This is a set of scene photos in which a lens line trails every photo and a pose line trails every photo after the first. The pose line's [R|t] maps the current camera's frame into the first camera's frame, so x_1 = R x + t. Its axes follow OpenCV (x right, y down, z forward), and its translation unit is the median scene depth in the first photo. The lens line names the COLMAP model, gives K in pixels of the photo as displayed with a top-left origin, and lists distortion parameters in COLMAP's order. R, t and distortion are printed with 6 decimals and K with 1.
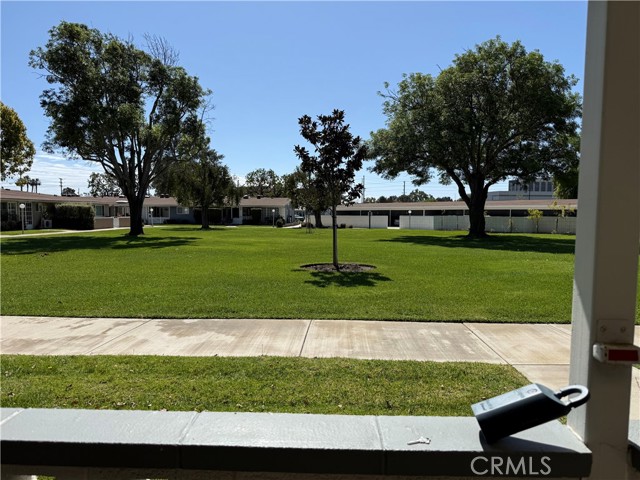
lens RADIAL K [[452.6, 0, 318.7], [0, 452.6, 242.9], [0, 0, 1]] dist [0.062207, -0.089605]
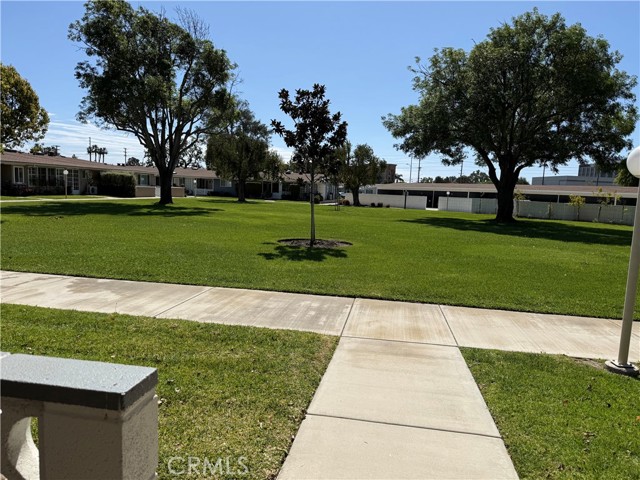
lens RADIAL K [[452.6, 0, 323.0], [0, 452.6, 244.4], [0, 0, 1]] dist [0.062207, -0.089605]
pose [[0.992311, 0.053503, -0.111607, 0.089083], [-0.047667, 0.997385, 0.054321, 0.000766], [0.114221, -0.048583, 0.992267, -0.002371]]
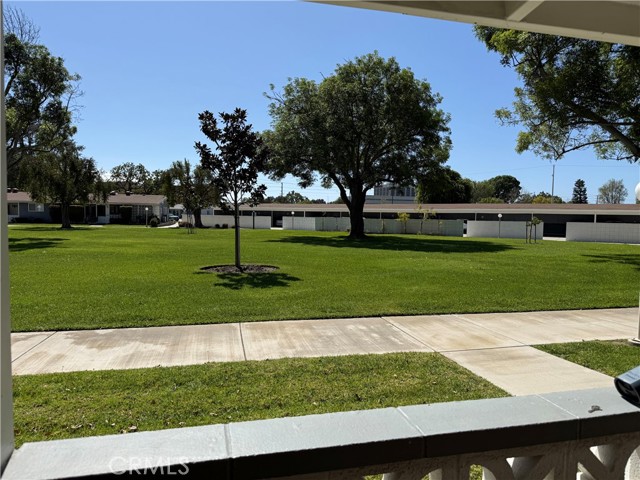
lens RADIAL K [[452.6, 0, 324.0], [0, 452.6, 243.8], [0, 0, 1]] dist [0.062207, -0.089605]
pose [[0.959605, -0.005298, 0.281302, -0.030140], [0.005001, 0.999986, 0.001773, -0.000559], [-0.281307, -0.000295, 0.959618, 0.001156]]
